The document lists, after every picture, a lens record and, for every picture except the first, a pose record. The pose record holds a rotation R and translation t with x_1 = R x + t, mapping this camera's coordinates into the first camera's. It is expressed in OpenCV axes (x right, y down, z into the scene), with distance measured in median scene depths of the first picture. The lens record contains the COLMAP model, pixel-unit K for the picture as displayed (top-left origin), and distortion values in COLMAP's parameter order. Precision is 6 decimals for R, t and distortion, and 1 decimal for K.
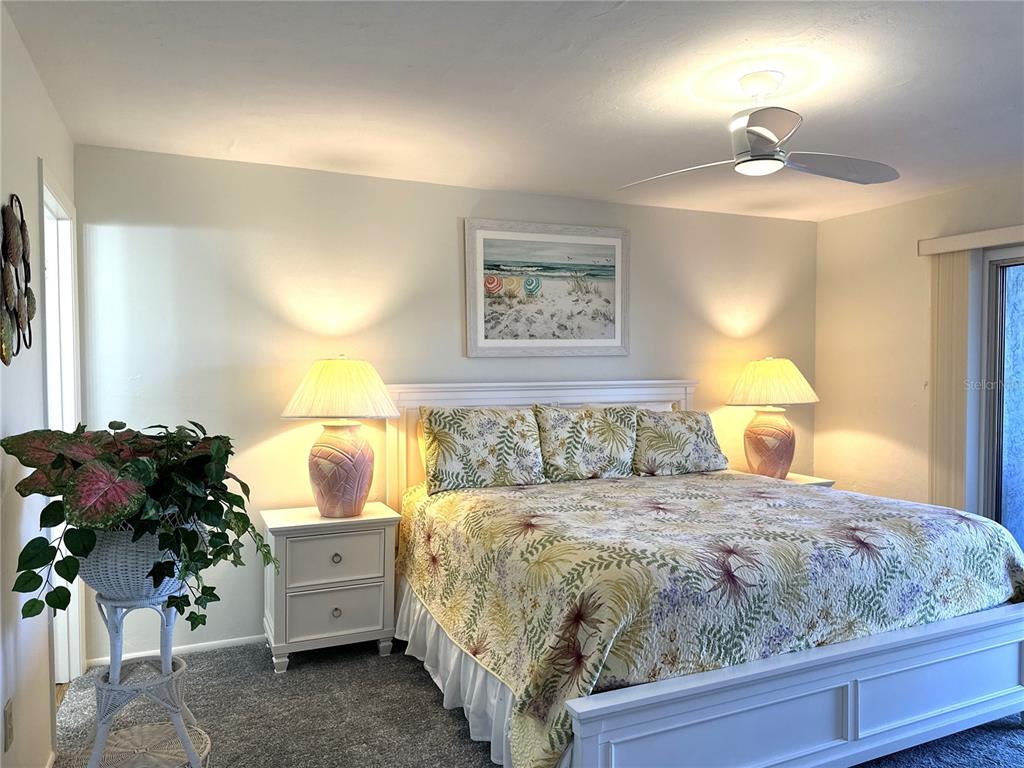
lens RADIAL K [[717.8, 0, 512.0], [0, 717.8, 384.0], [0, 0, 1]] dist [0.111011, -0.153821]
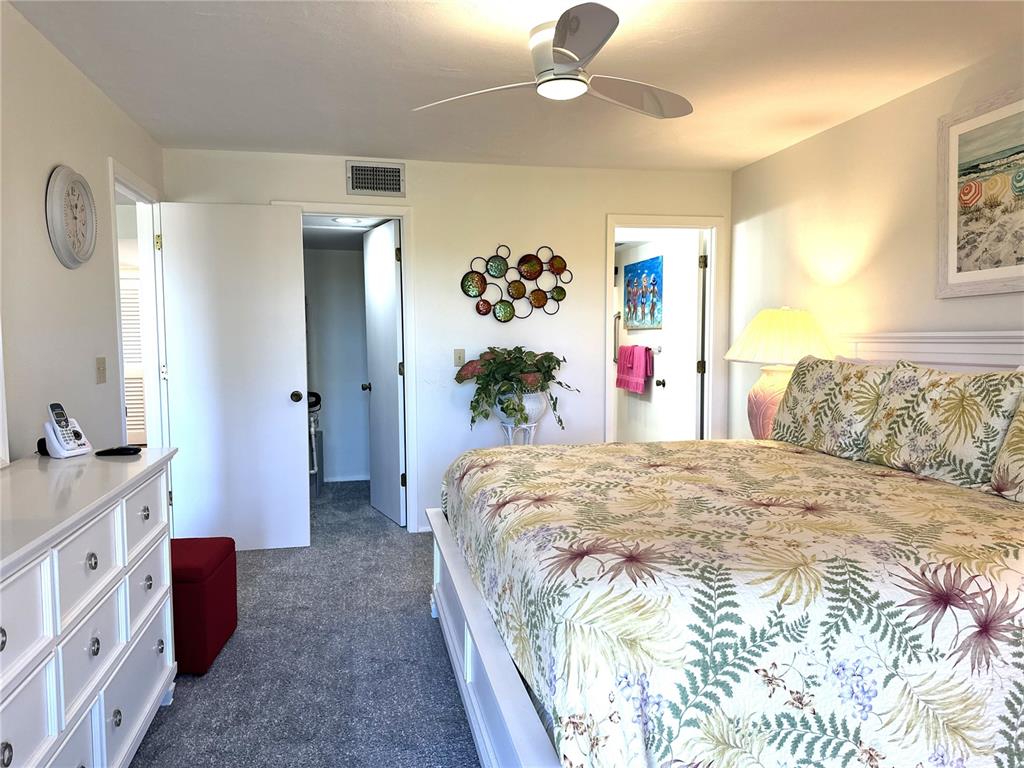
lens RADIAL K [[717.8, 0, 512.0], [0, 717.8, 384.0], [0, 0, 1]] dist [0.111011, -0.153821]
pose [[-0.216639, 0.065608, -0.974045, 0.795424], [-0.015822, 0.997372, 0.070698, 0.005453], [0.976124, 0.030727, -0.215032, 0.720247]]
